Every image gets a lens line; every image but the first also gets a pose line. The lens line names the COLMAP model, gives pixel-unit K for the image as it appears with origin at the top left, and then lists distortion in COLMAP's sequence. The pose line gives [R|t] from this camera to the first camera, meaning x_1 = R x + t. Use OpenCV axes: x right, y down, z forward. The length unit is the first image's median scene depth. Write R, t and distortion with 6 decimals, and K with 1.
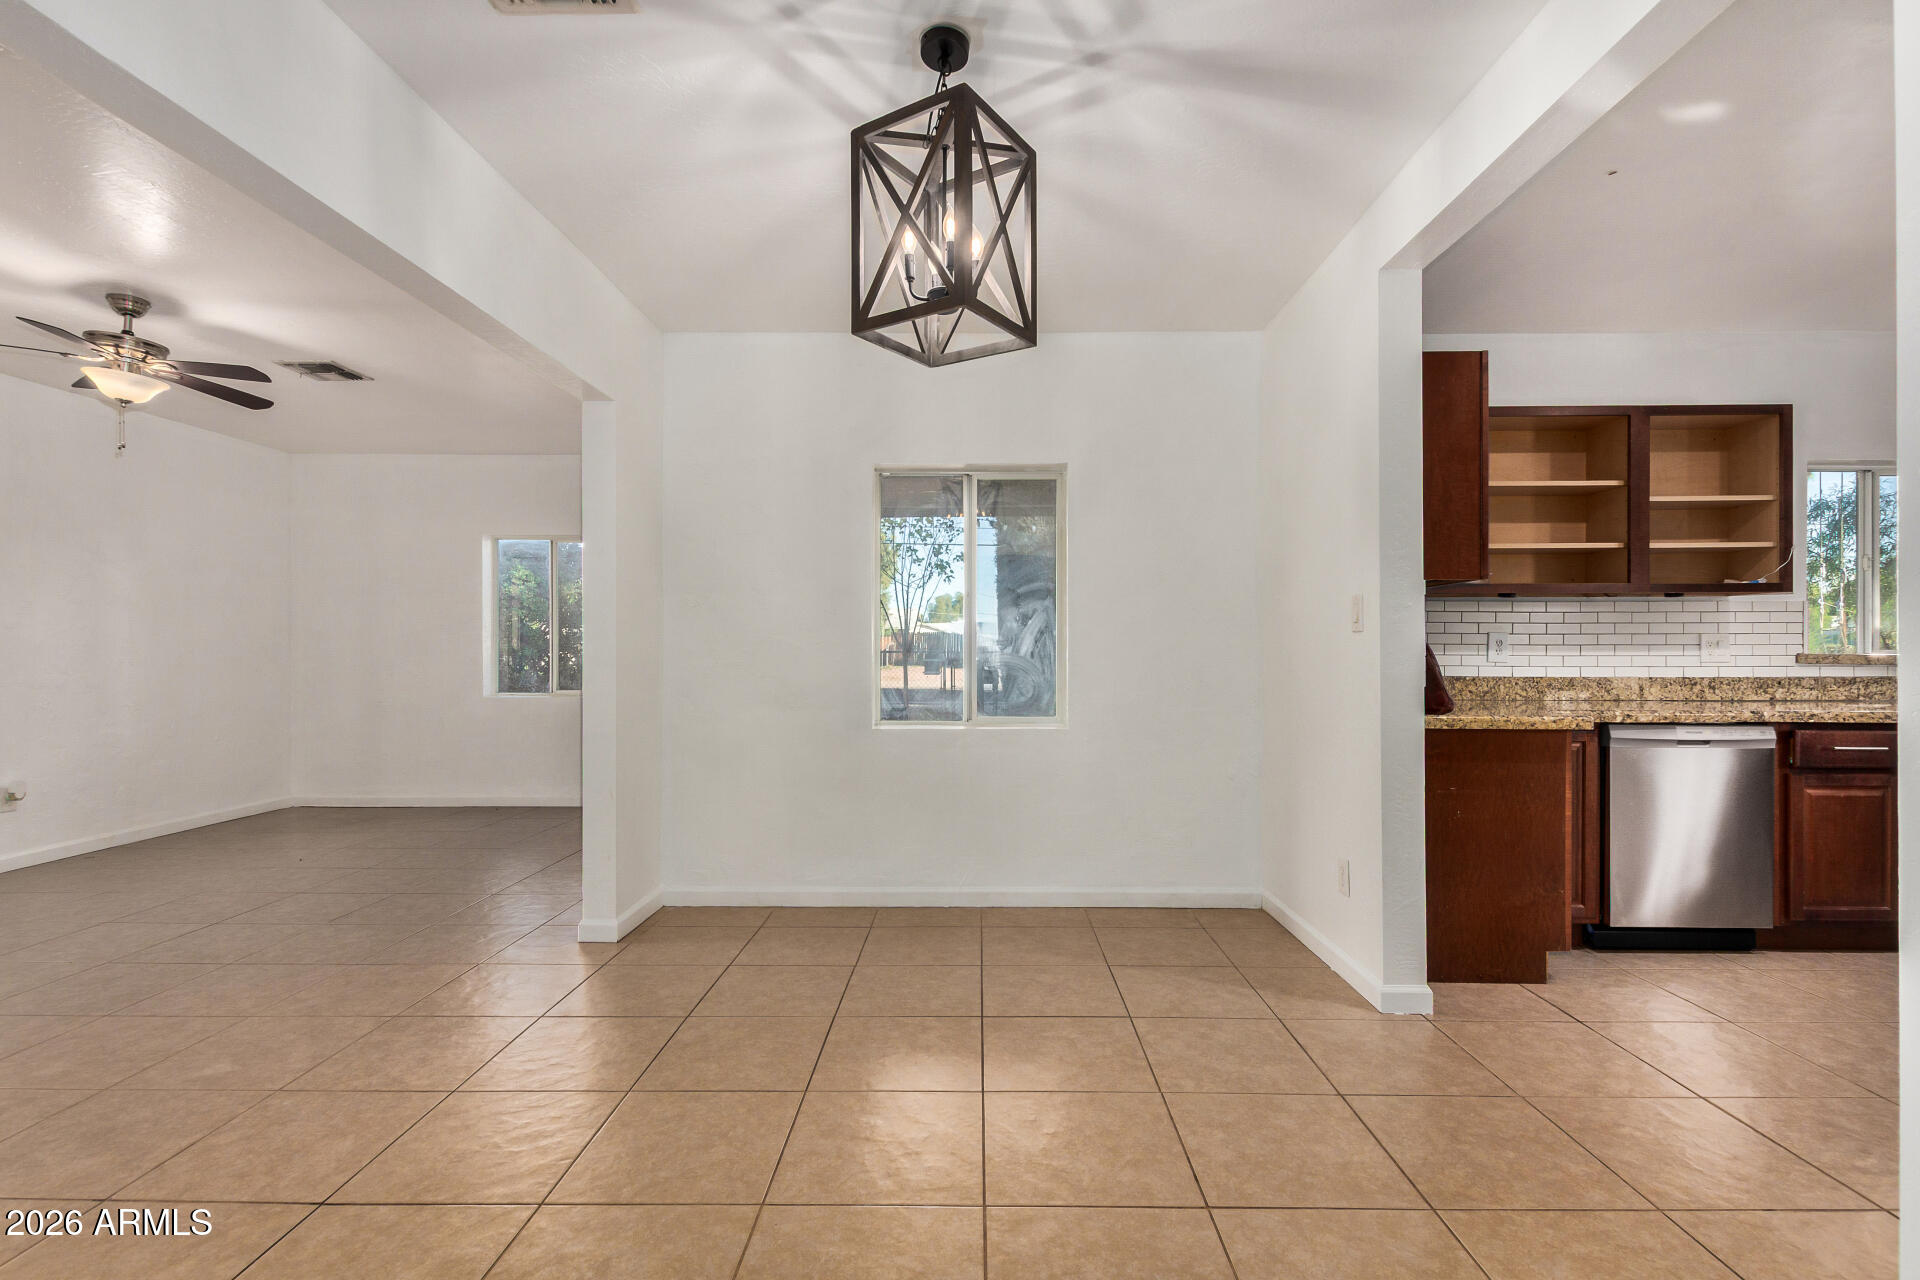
lens RADIAL K [[881.9, 0, 971.6], [0, 881.9, 649.5], [0, 0, 1]] dist [0.001946, -0.002047]
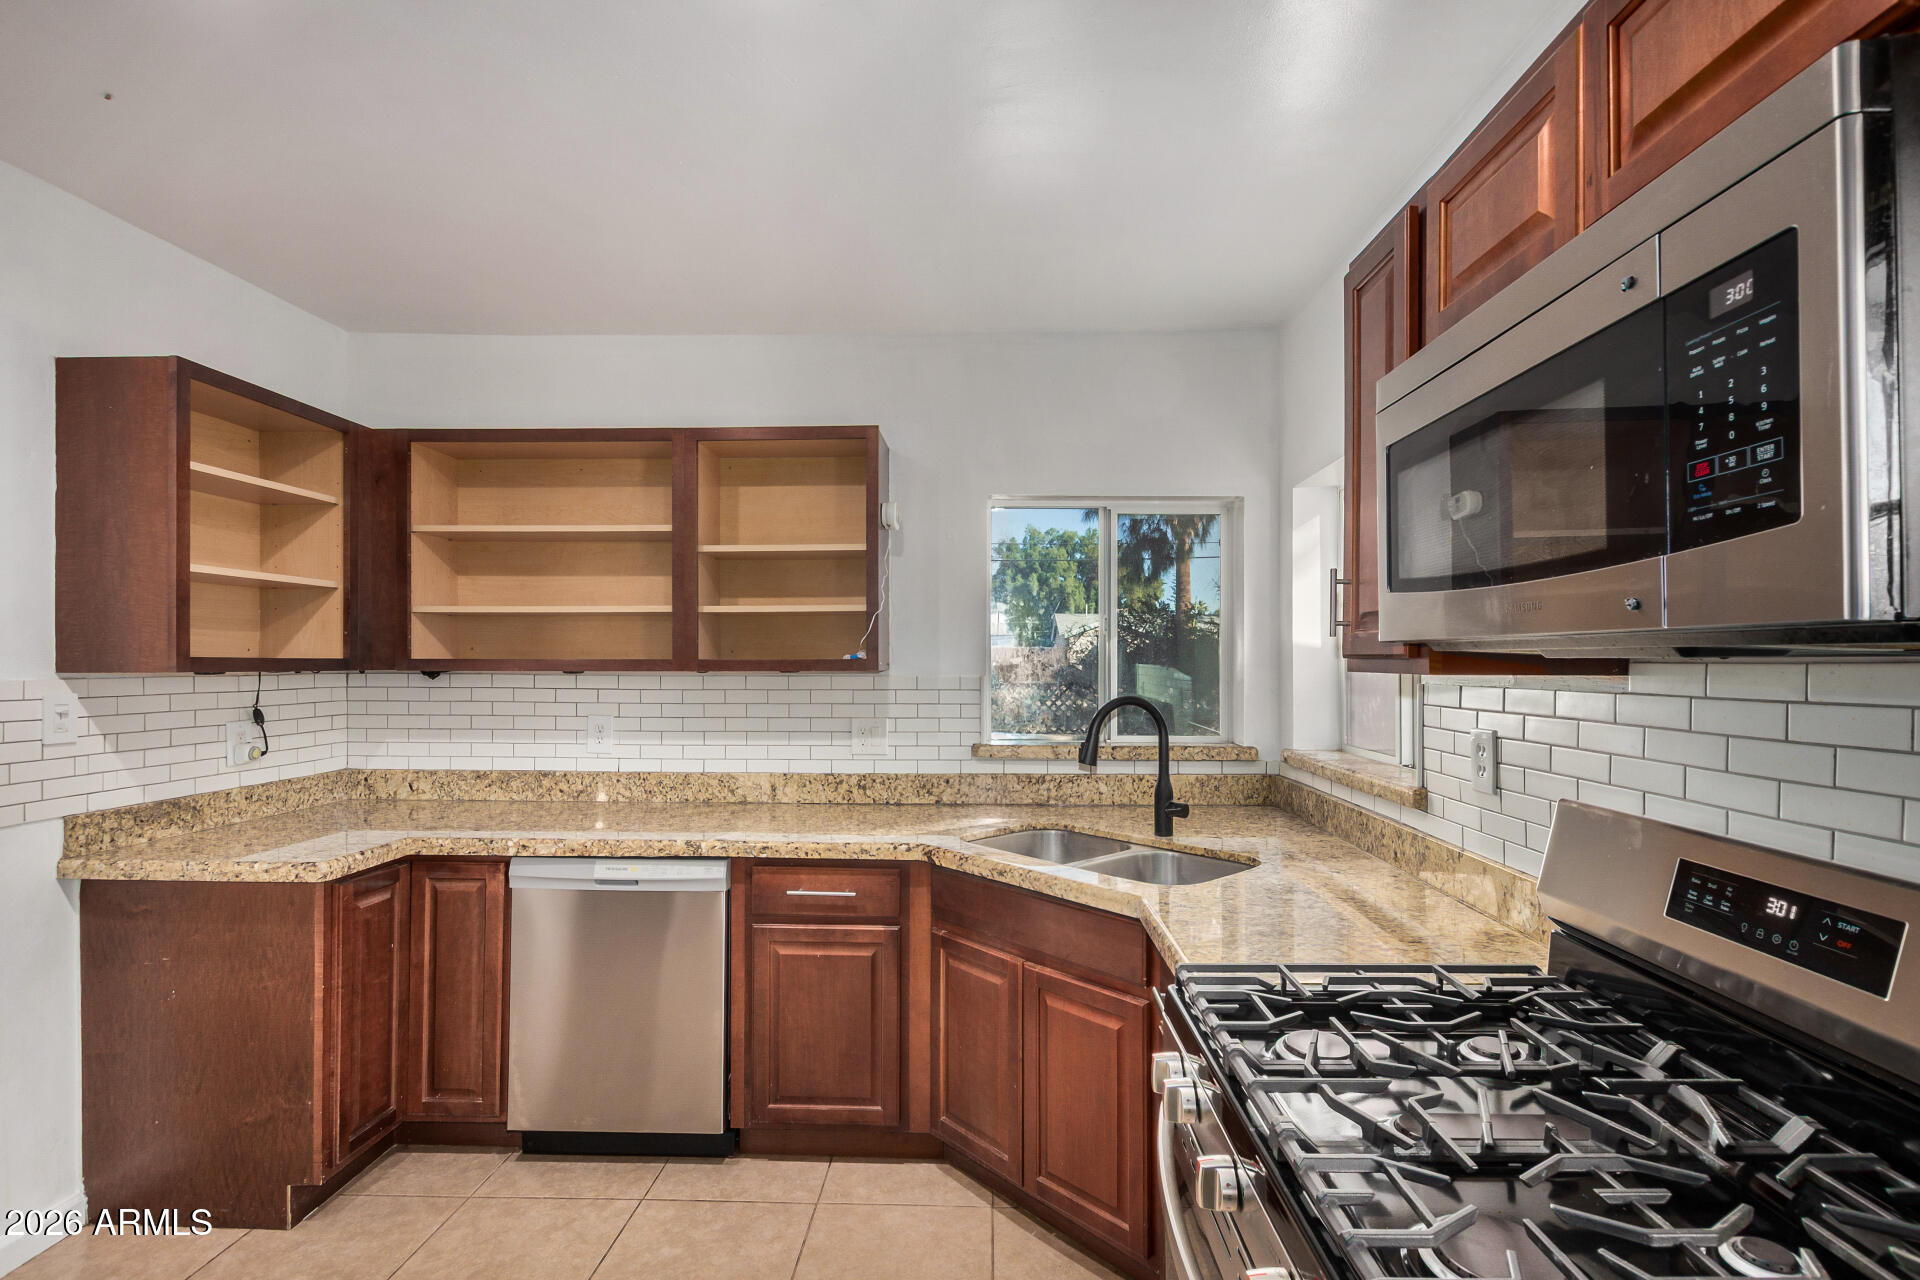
lens RADIAL K [[881.9, 0, 965.2], [0, 881.9, 664.4], [0, 0, 1]] dist [0.001946, -0.002047]
pose [[0.999933, 0.001342, -0.011483, 0.940309], [-0.001322, 0.999998, 0.001690, -0.067078], [0.011485, -0.001675, 0.999933, 0.220172]]
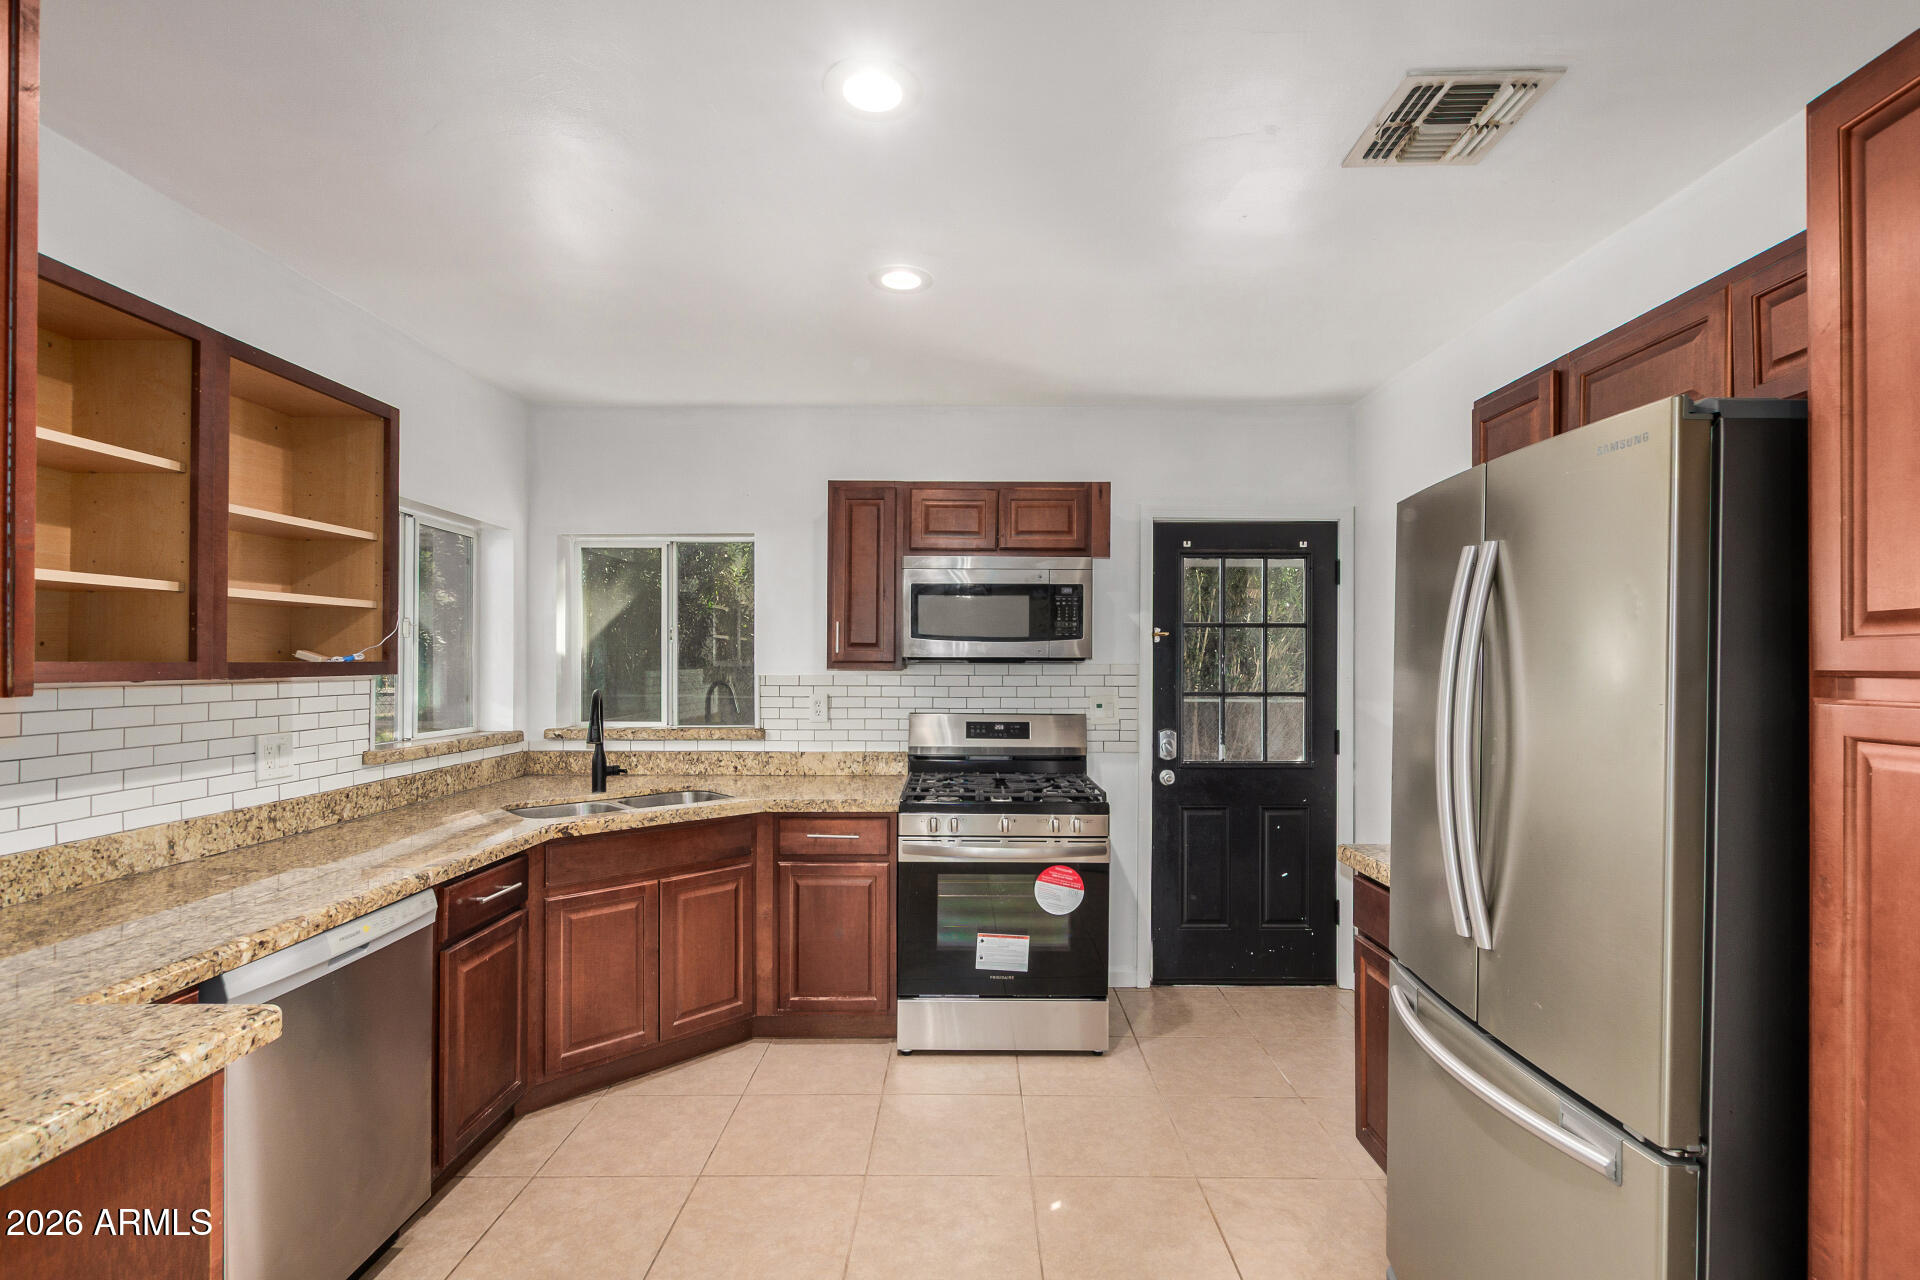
lens RADIAL K [[881.9, 0, 968.3], [0, 881.9, 657.1], [0, 0, 1]] dist [0.001946, -0.002047]
pose [[-0.006978, 0.005522, 0.999960, 0.203838], [-0.001305, 0.999984, -0.005531, -0.070371], [-0.999975, -0.001344, -0.006971, 0.506918]]
